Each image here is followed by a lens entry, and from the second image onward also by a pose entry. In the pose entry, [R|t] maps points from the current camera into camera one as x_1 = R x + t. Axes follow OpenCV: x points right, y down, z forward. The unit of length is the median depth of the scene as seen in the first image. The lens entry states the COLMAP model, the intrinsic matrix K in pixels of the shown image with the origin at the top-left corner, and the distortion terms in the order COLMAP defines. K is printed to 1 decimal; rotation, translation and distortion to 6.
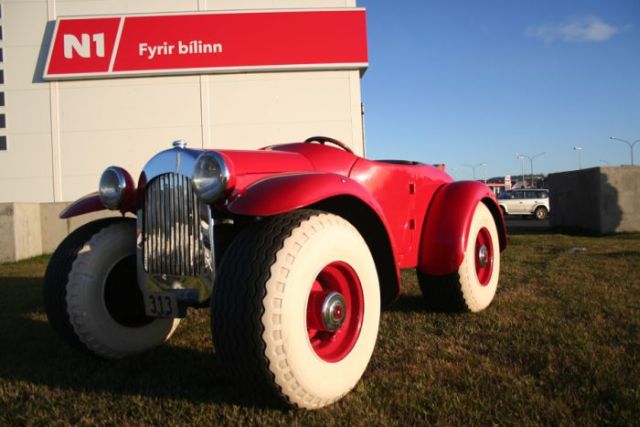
lens RADIAL K [[544.5, 0, 322.6], [0, 544.5, 214.3], [0, 0, 1]] dist [-0.081281, 0.019359]
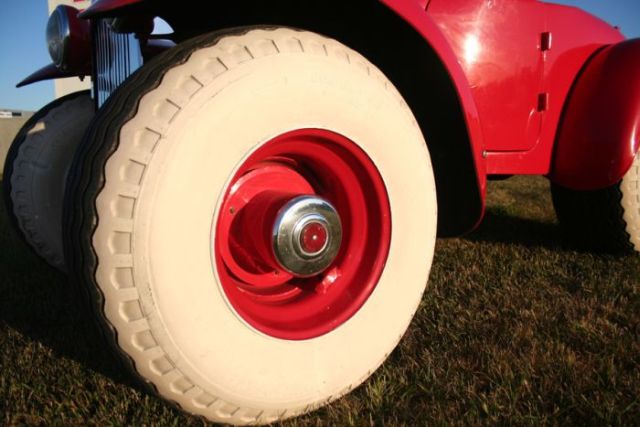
lens RADIAL K [[544.5, 0, 318.6], [0, 544.5, 208.3], [0, 0, 1]] dist [-0.081281, 0.019359]
pose [[0.953937, 0.055155, -0.294892, 0.134002], [-0.016121, 0.990959, 0.133194, 0.071196], [0.299572, -0.122305, 0.946202, 0.432270]]
